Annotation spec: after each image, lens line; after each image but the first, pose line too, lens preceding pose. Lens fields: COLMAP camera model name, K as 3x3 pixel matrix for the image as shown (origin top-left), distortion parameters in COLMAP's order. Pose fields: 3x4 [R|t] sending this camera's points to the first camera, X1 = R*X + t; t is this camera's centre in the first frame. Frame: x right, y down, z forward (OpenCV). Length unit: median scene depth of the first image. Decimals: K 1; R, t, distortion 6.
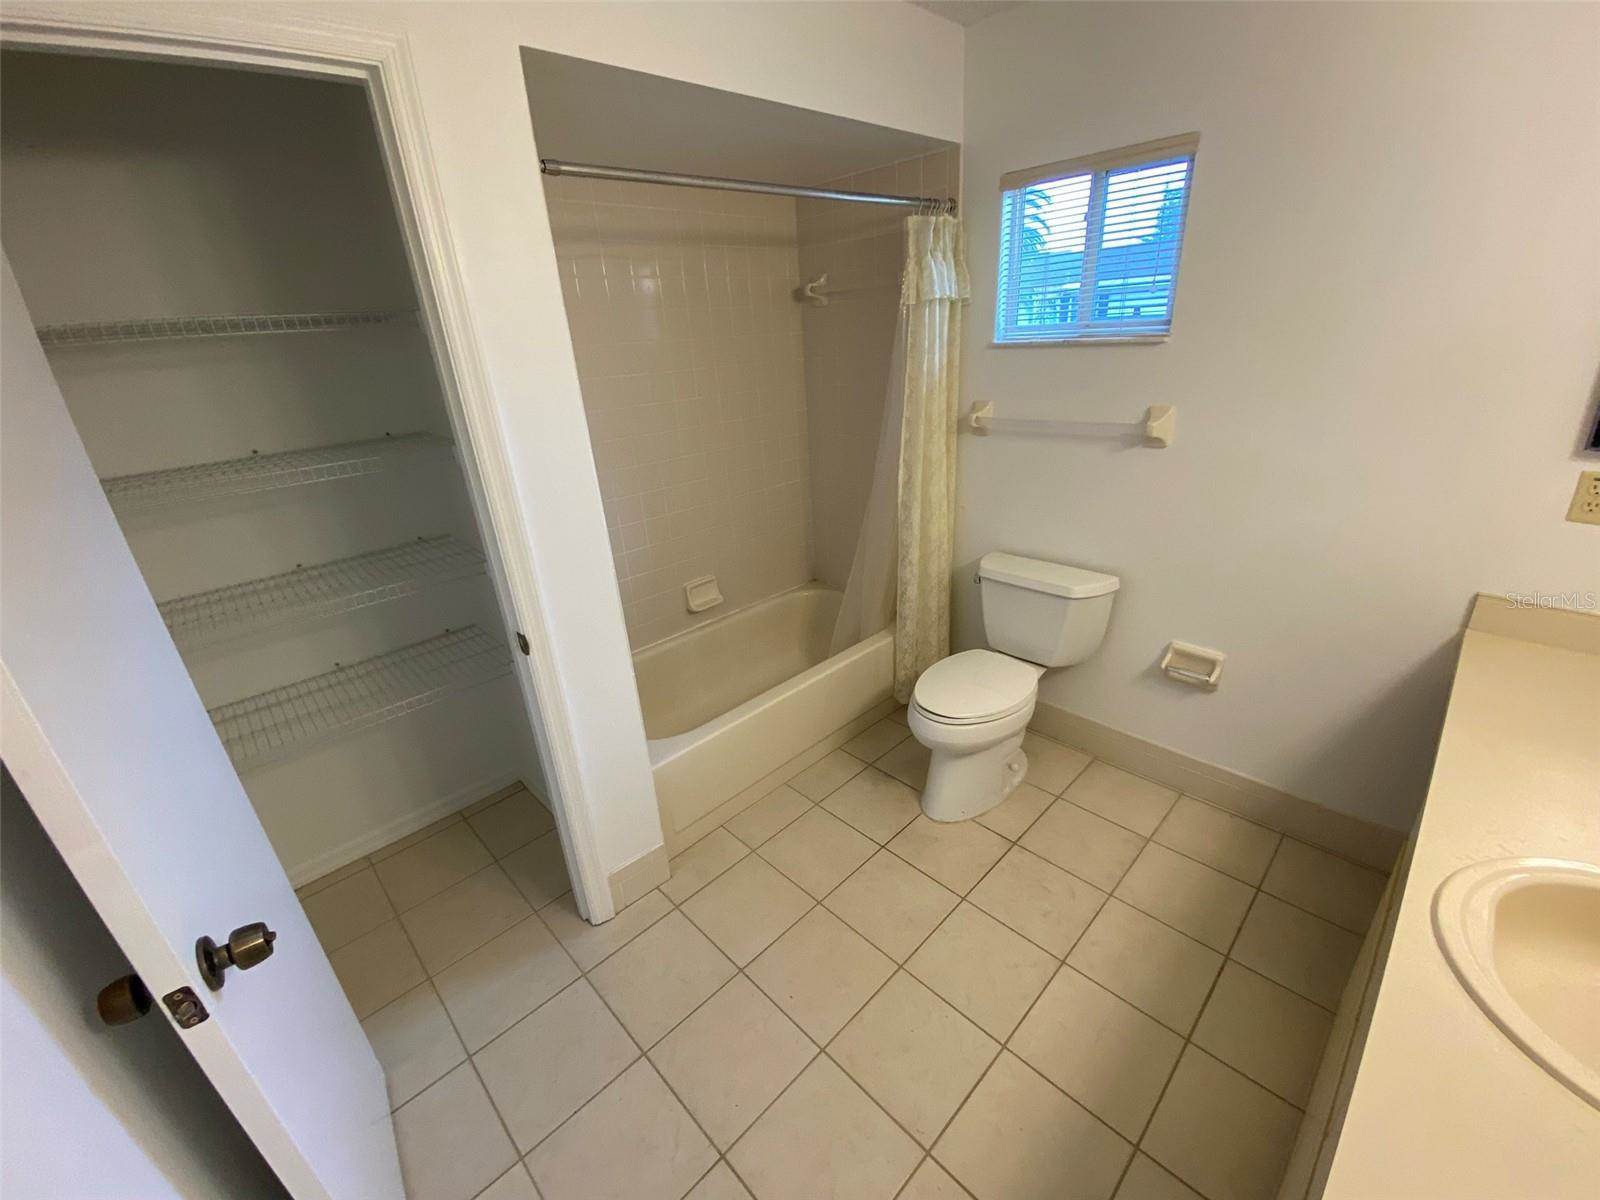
lens RADIAL K [[652.6, 0, 790.3], [0, 652.6, 604.3], [0, 0, 1]] dist [0.013298, -0.007089]
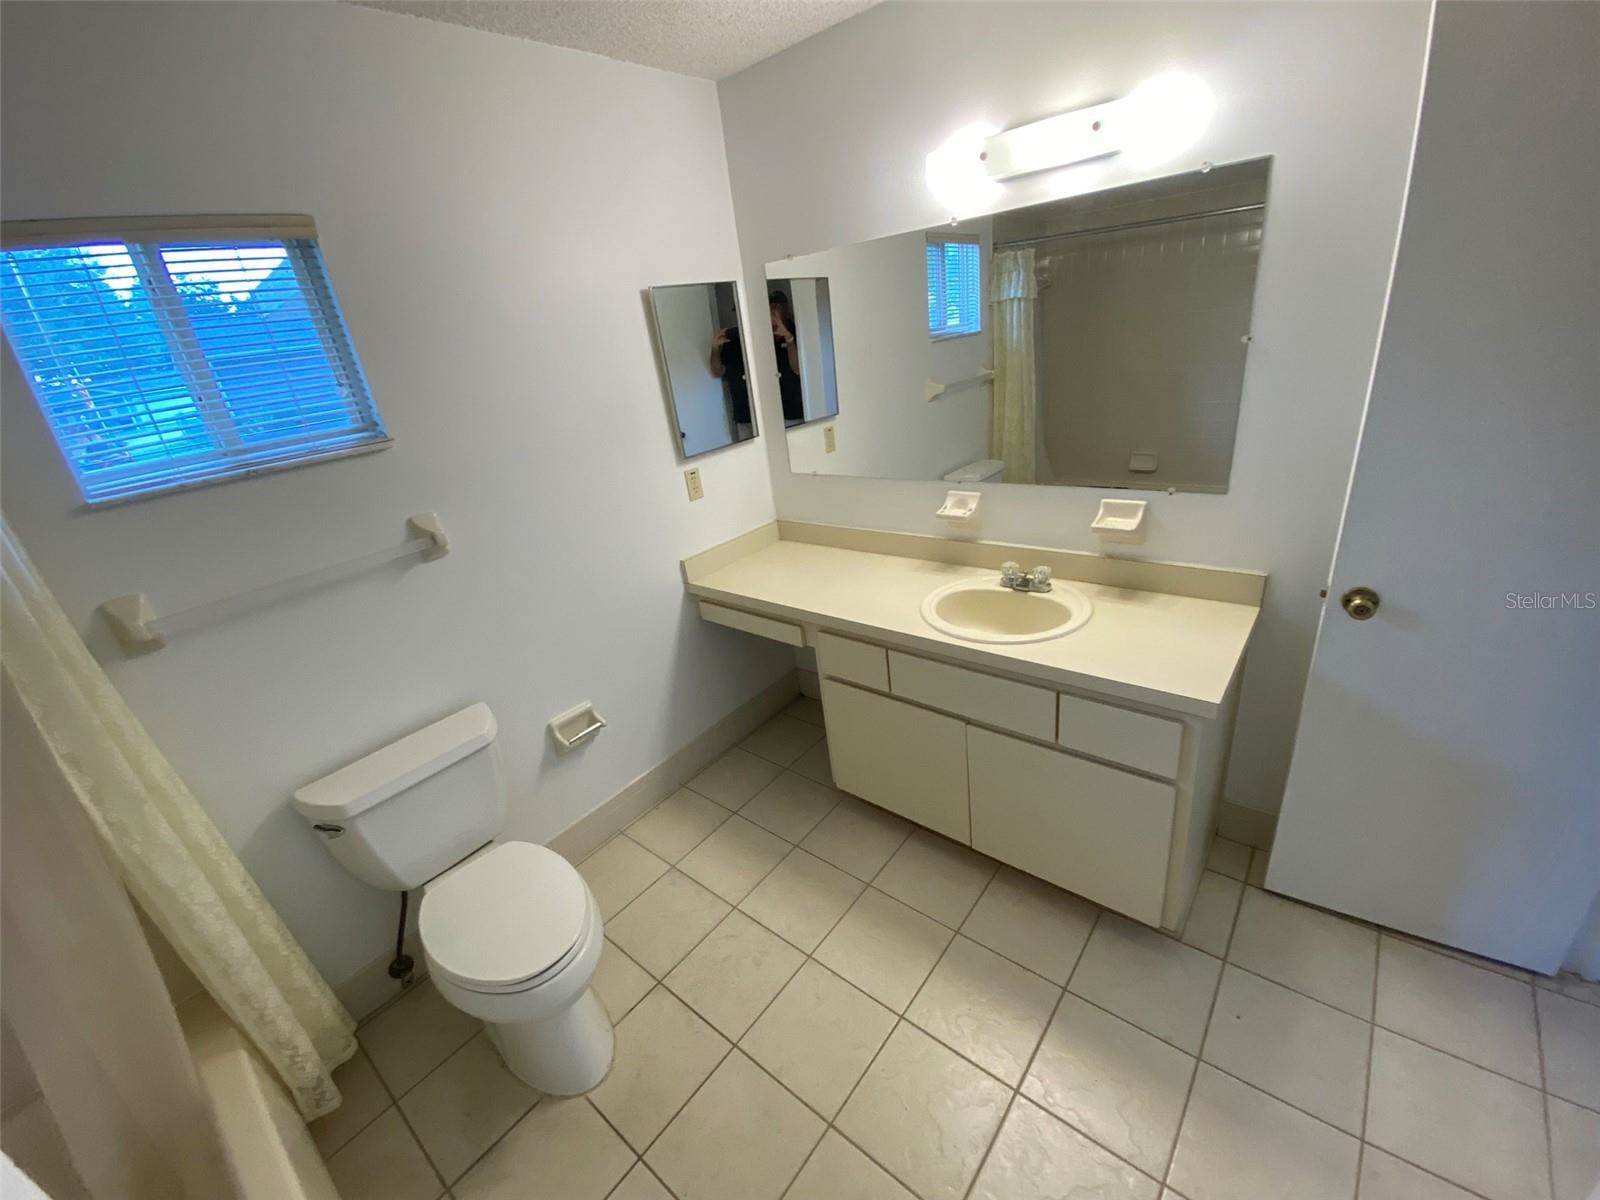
lens RADIAL K [[652.6, 0, 796.0], [0, 652.6, 600.3], [0, 0, 1]] dist [0.013298, -0.007089]
pose [[-0.106181, -0.314151, 0.943417, -0.321470], [0.510692, 0.796855, 0.322825, -0.214594], [-0.853182, 0.516073, 0.075823, 0.509081]]
